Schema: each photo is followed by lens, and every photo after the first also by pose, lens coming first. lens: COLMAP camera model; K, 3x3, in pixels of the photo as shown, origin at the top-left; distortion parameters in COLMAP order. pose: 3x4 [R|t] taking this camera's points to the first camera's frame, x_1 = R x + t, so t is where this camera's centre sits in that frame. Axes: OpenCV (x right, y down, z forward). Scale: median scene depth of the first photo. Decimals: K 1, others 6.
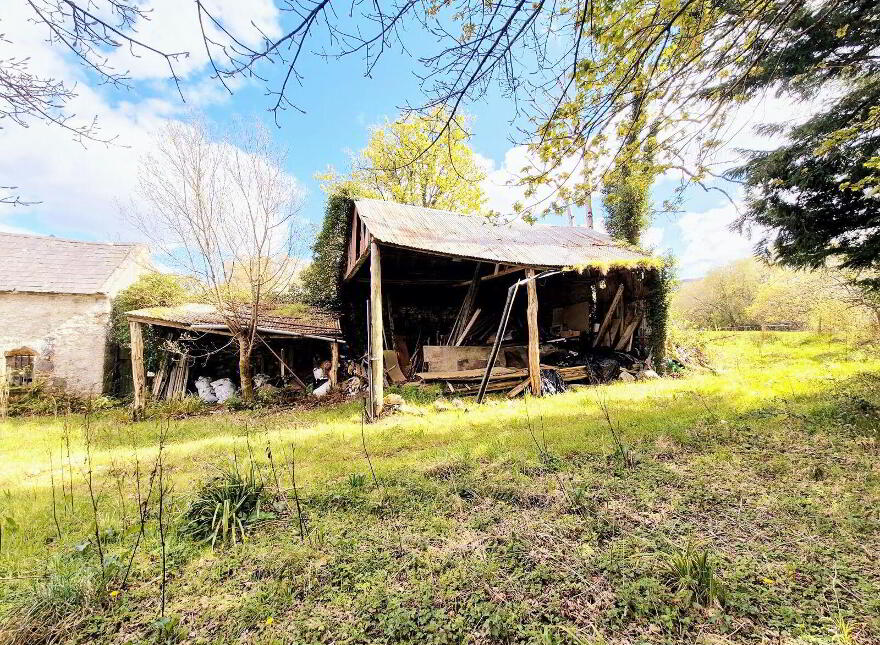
lens RADIAL K [[323.6, 0, 440.0], [0, 323.6, 322.5], [0, 0, 1]] dist [0.000344, 0.000081]
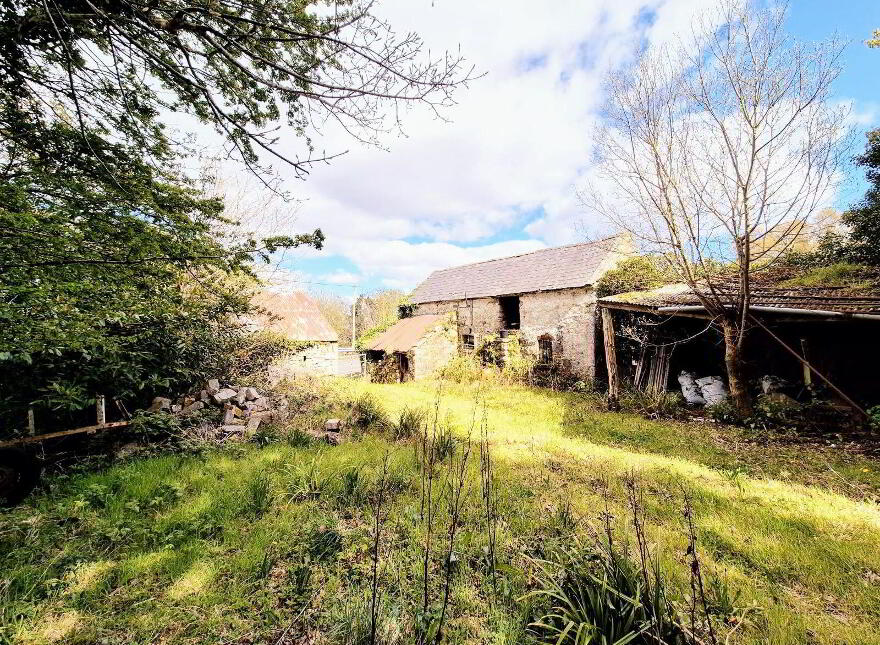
lens RADIAL K [[369.8, 0, 417.1], [0, 369.8, 321.0], [0, 0, 1]] dist [0.001564, 0.000488]
pose [[0.289293, -0.023438, -0.956954, -0.026835], [0.056054, 0.998400, -0.007508, 0.010264], [0.955598, -0.051469, 0.290143, 0.095813]]
